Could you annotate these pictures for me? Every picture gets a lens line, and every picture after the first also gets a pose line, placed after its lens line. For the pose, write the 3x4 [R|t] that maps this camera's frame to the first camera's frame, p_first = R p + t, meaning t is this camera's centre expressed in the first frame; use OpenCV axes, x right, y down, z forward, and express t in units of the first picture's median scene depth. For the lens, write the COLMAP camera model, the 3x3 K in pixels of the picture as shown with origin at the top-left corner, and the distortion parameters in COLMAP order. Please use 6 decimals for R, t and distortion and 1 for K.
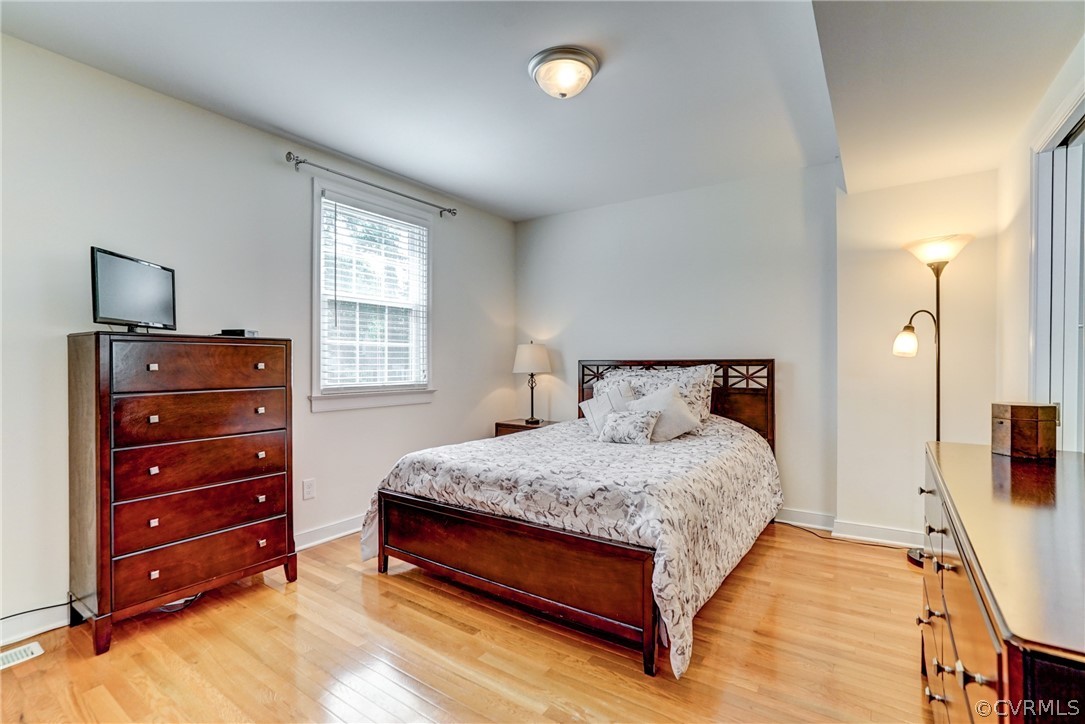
lens RADIAL K [[497.4, 0, 532.8], [0, 497.4, 360.7], [0, 0, 1]] dist [-0.028660, 0.014318]
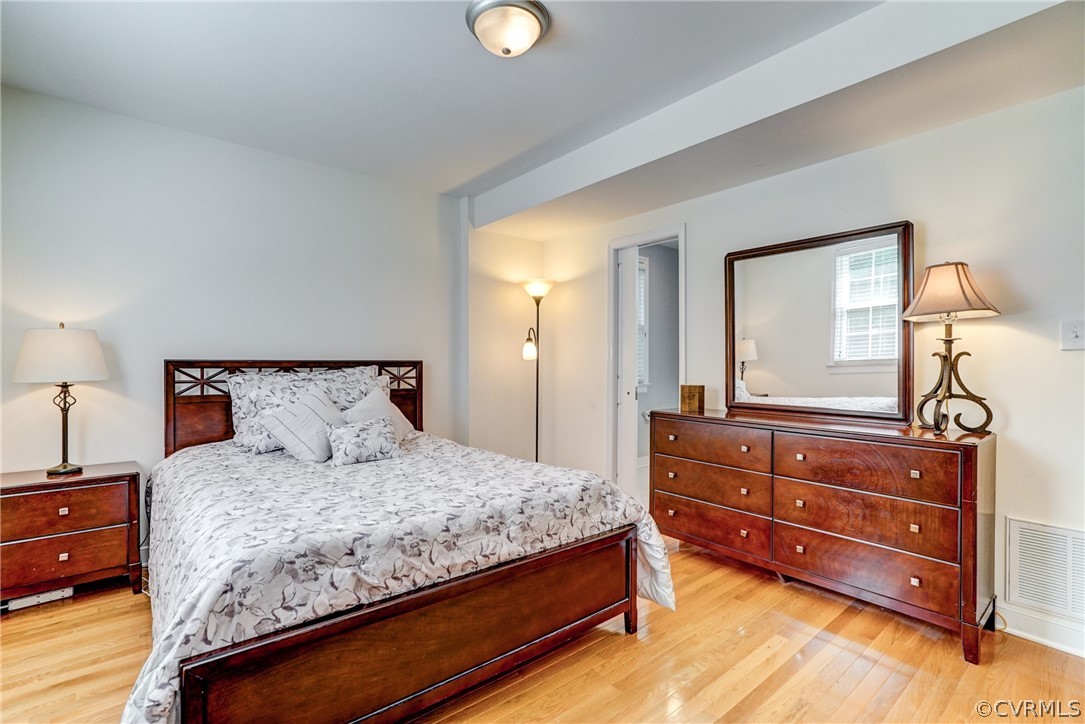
lens RADIAL K [[497.4, 0, 533.5], [0, 497.4, 366.5], [0, 0, 1]] dist [-0.028660, 0.014318]
pose [[0.273373, 0.000073, 0.961908, -0.646176], [-0.004956, 0.999987, 0.001333, 0.008486], [-0.961895, -0.005131, 0.273370, 0.628692]]
